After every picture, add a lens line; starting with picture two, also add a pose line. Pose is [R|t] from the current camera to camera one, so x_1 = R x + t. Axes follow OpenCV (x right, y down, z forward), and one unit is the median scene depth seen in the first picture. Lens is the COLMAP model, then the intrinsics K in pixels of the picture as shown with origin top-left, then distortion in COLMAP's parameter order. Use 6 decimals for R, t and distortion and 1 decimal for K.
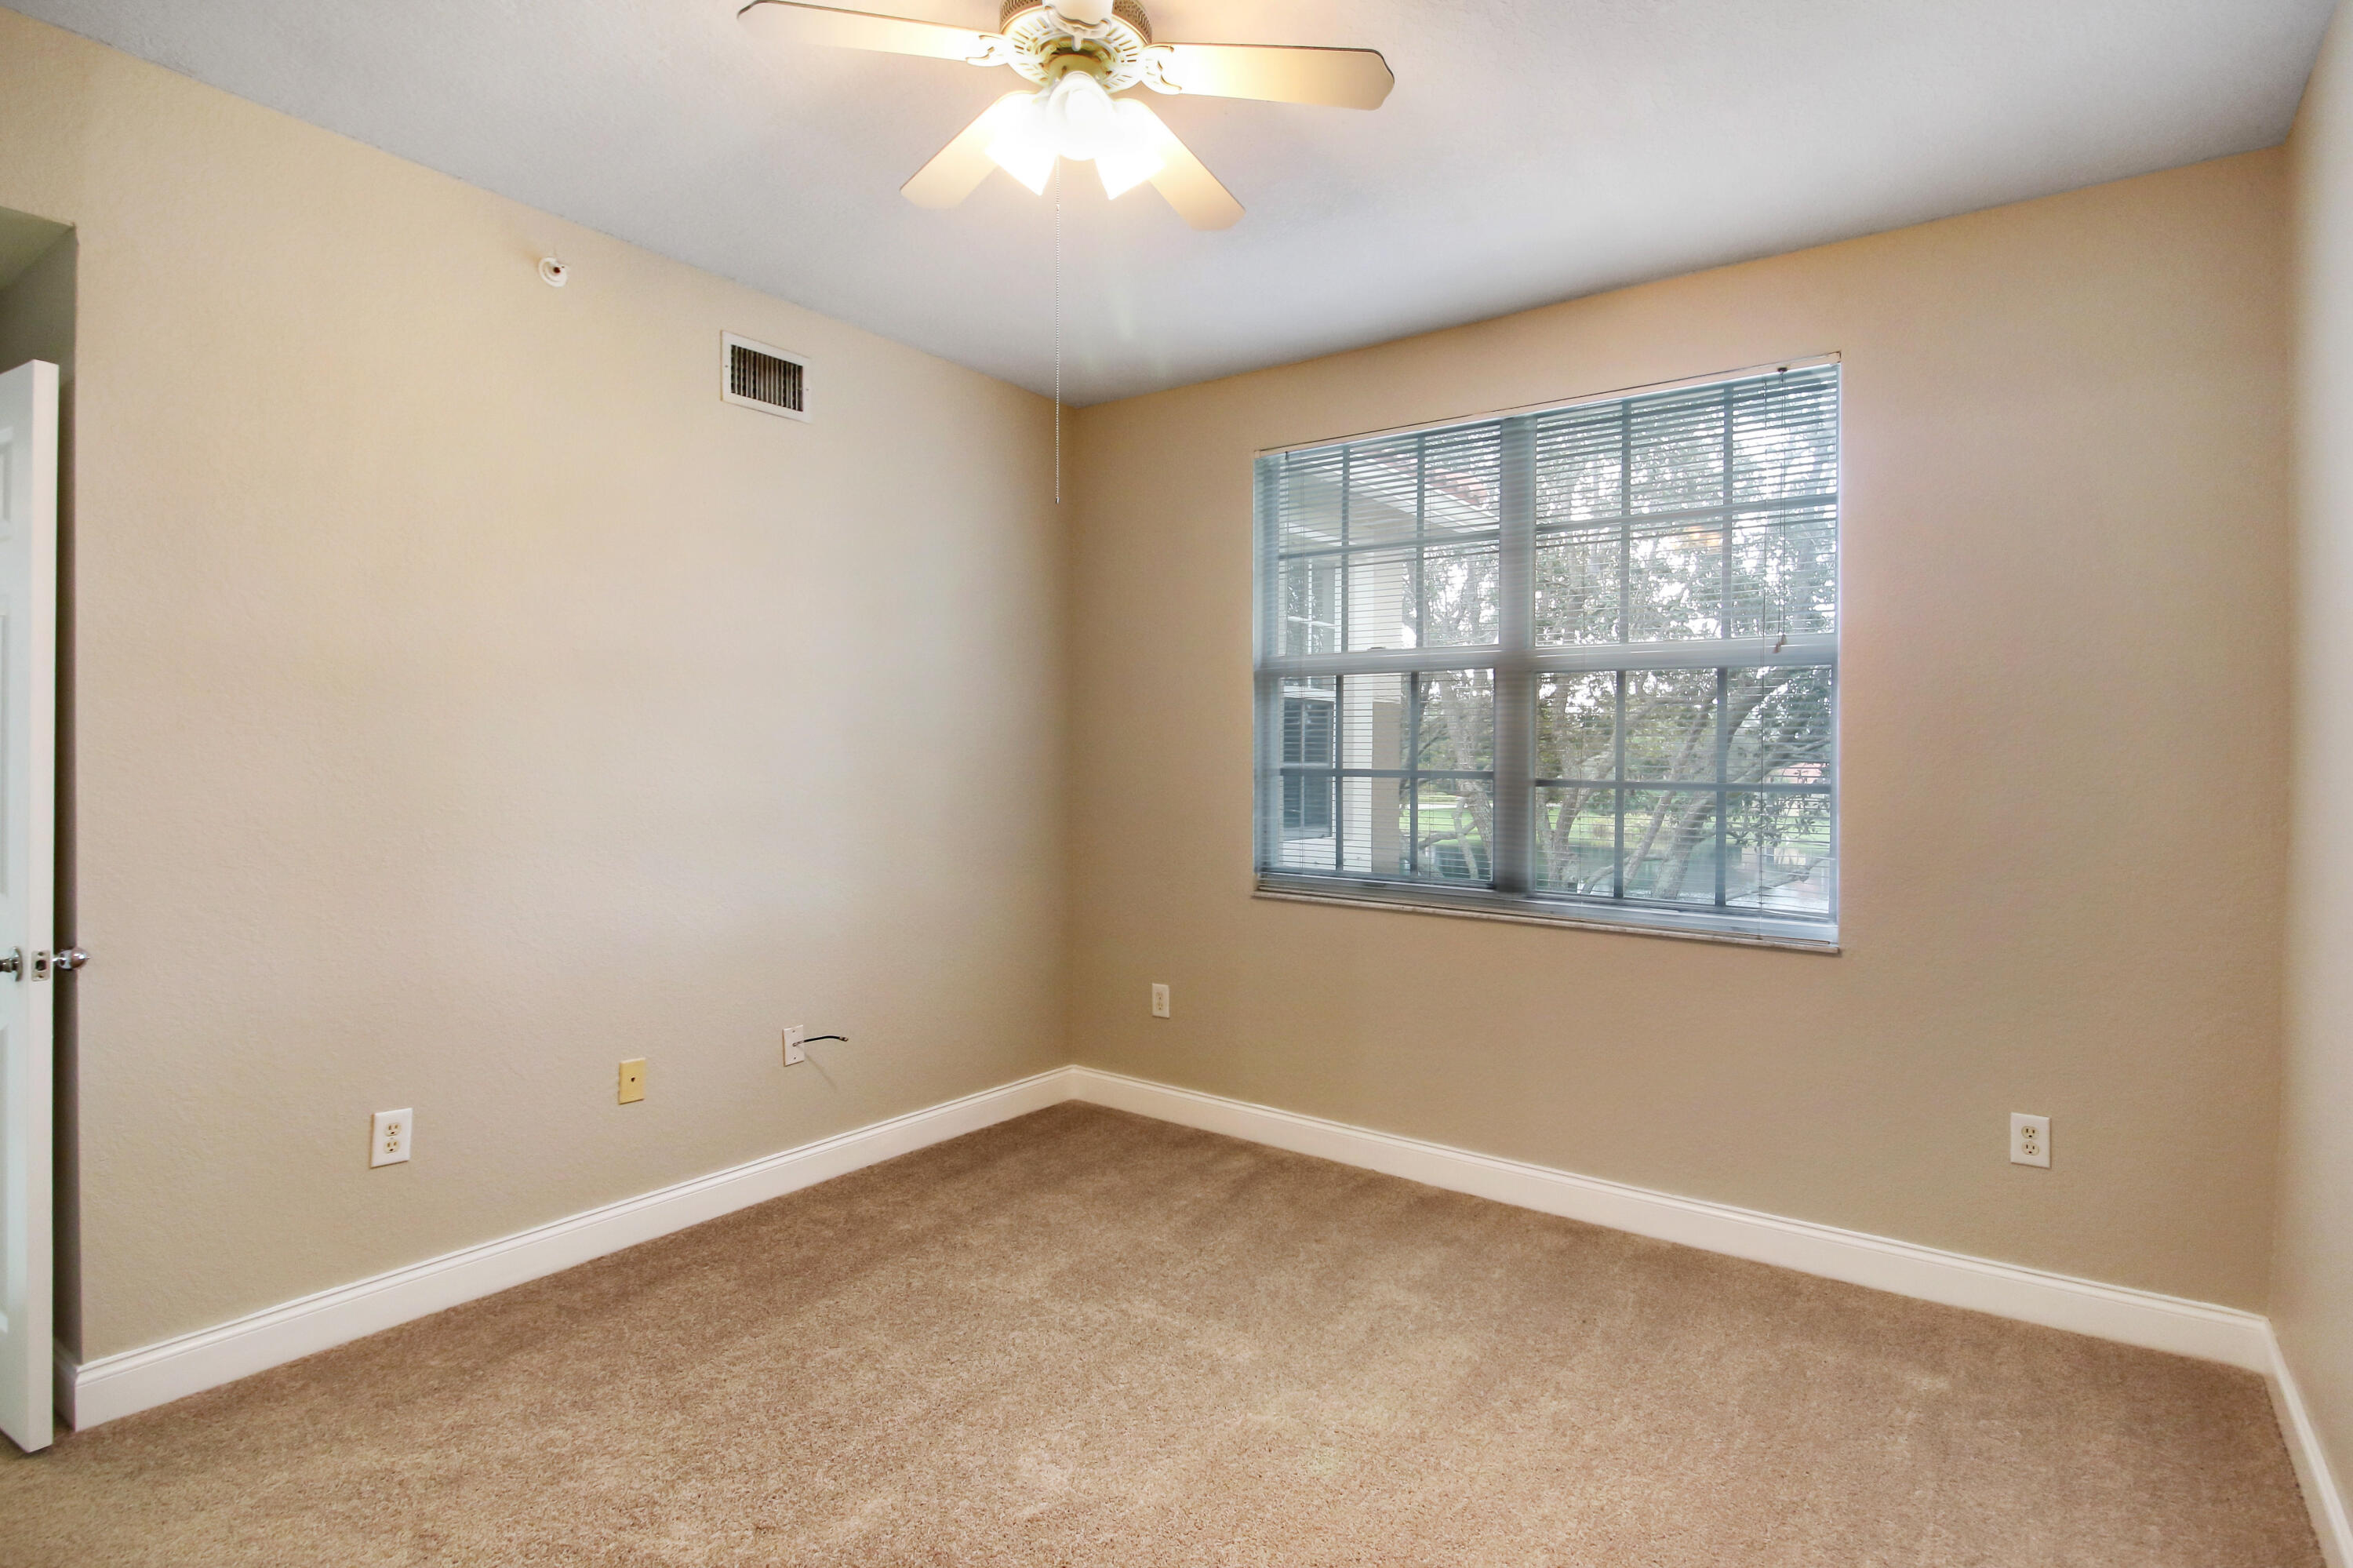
lens RADIAL K [[1205.9, 0, 1162.3], [0, 1205.9, 730.8], [0, 0, 1]] dist [0.011219, -0.001354]
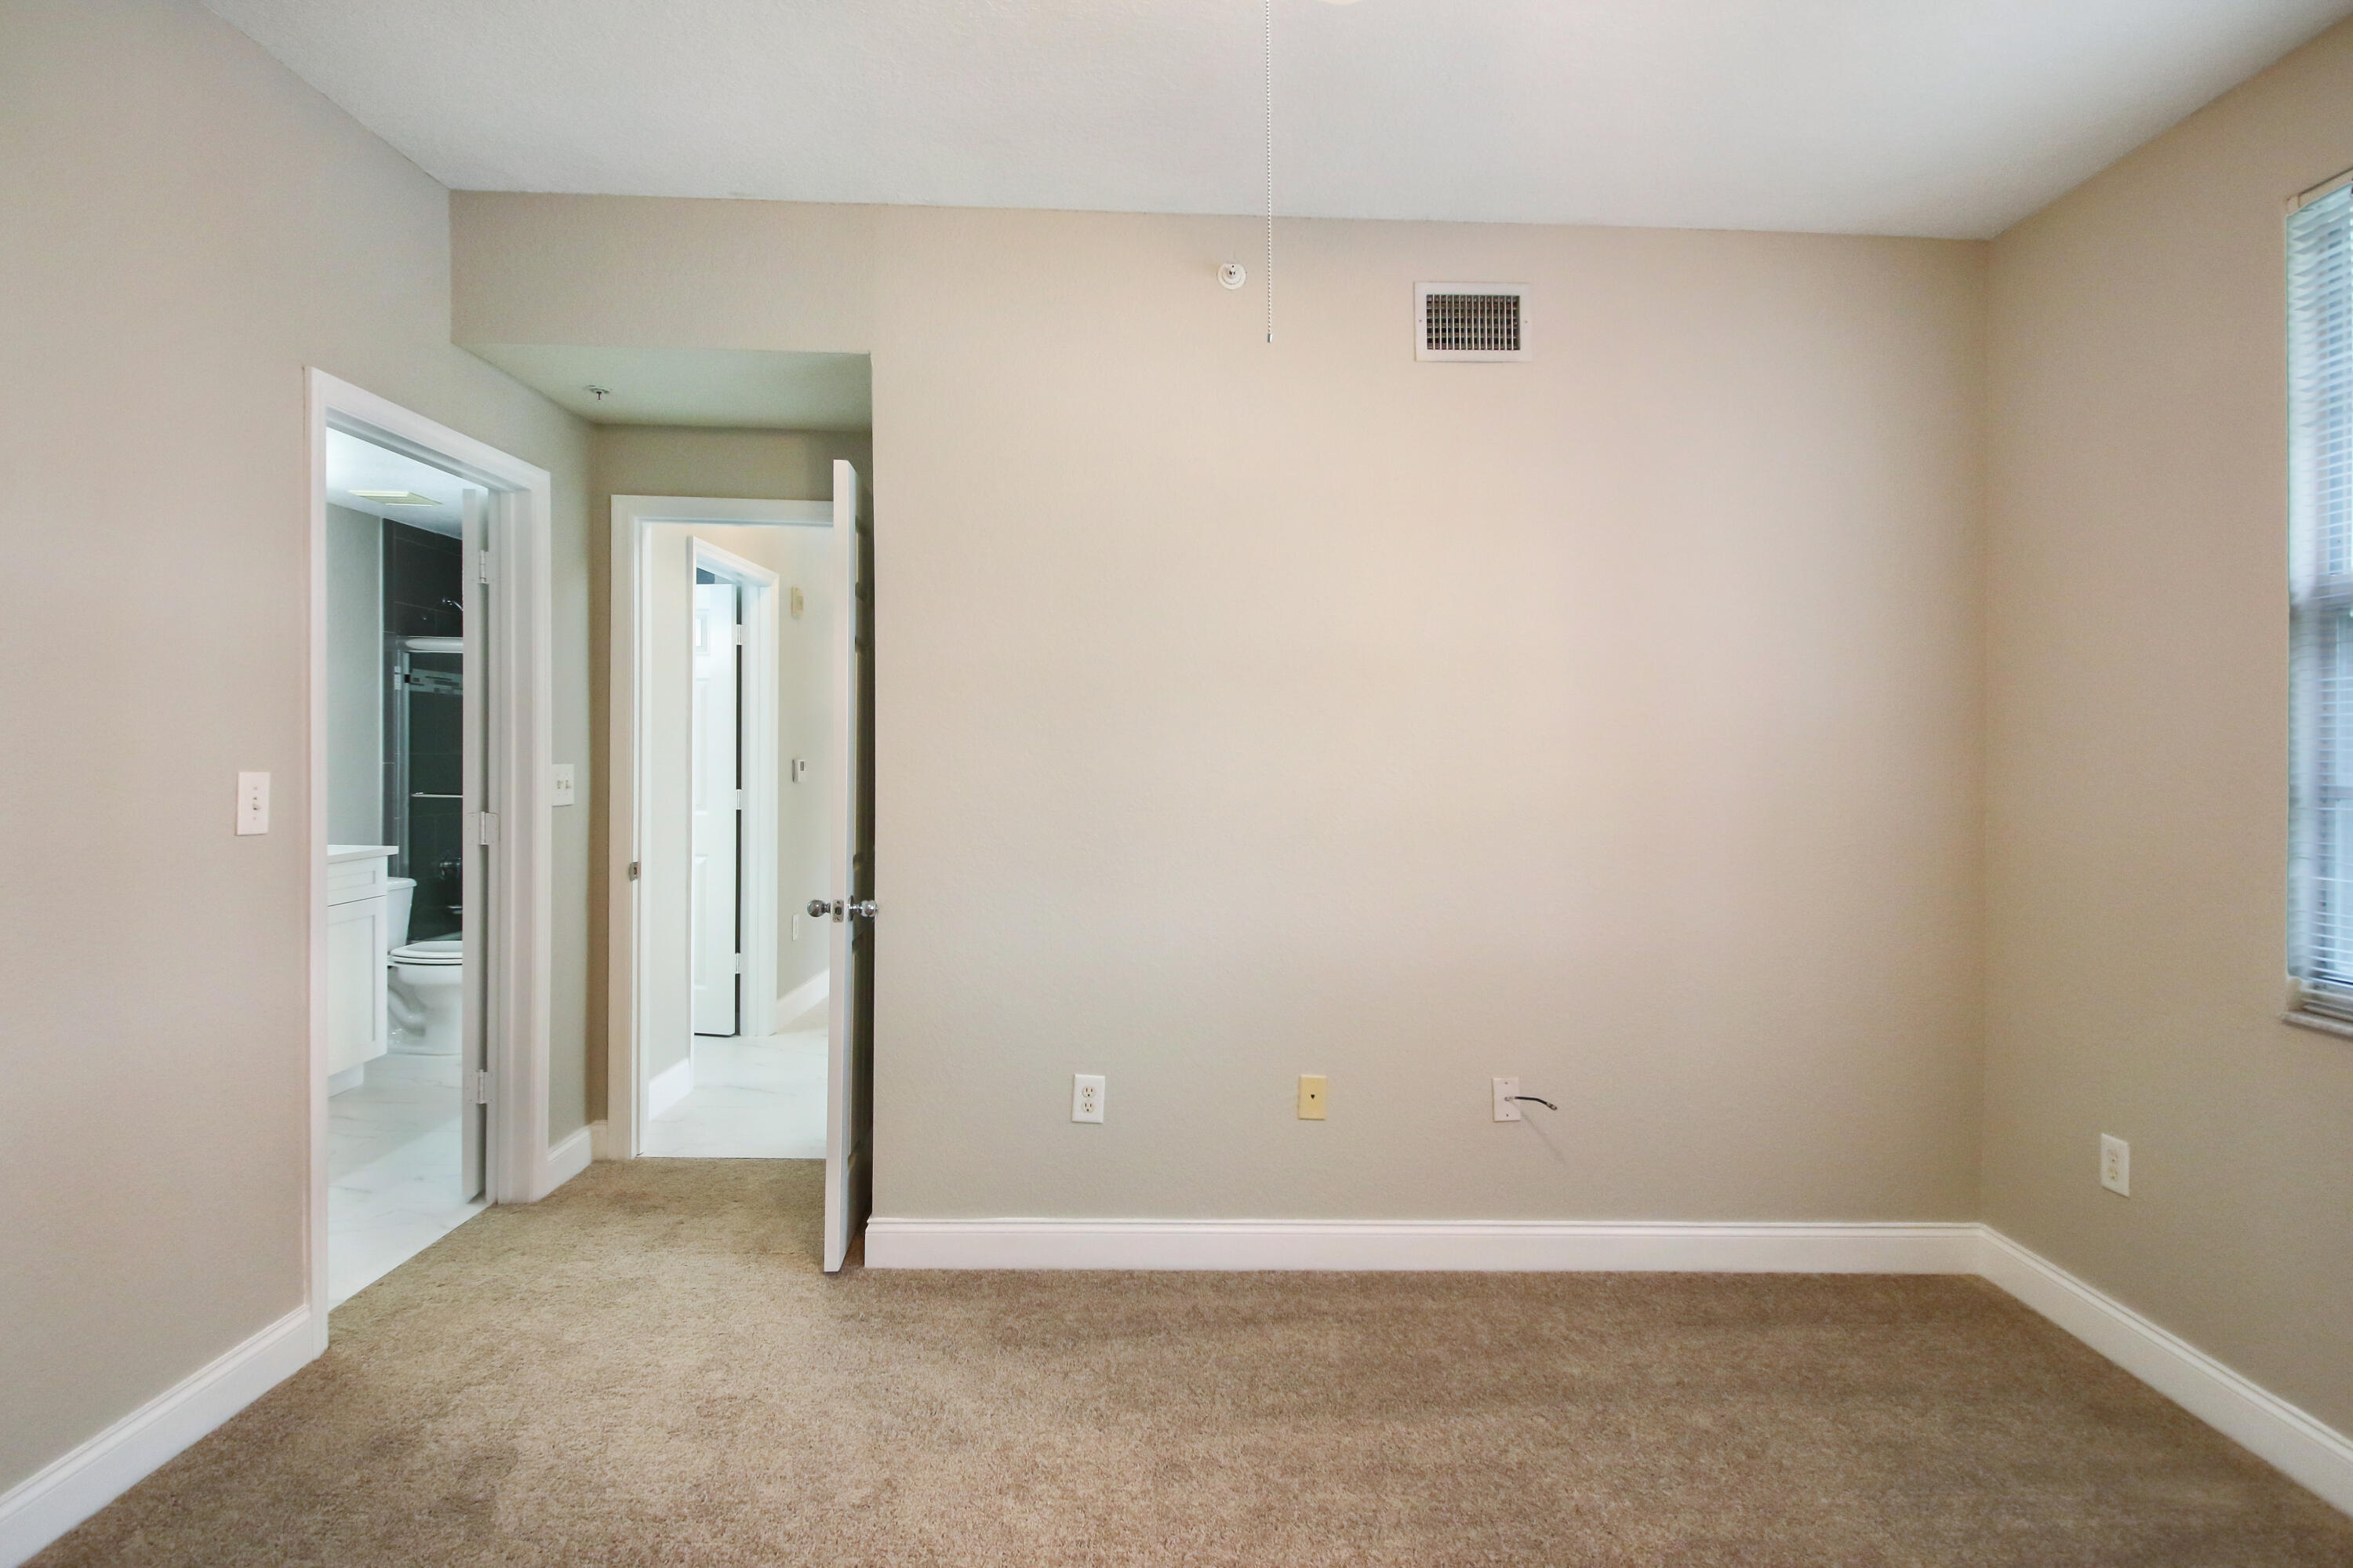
lens RADIAL K [[1148.1, 0, 1180.6], [0, 1148.1, 753.5], [0, 0, 1]] dist [0.003700, -0.011168]
pose [[0.616163, -0.001449, -0.787617, 0.209501], [0.009772, 0.999935, 0.005805, 0.011197], [0.787558, -0.011273, 0.616138, 0.357744]]
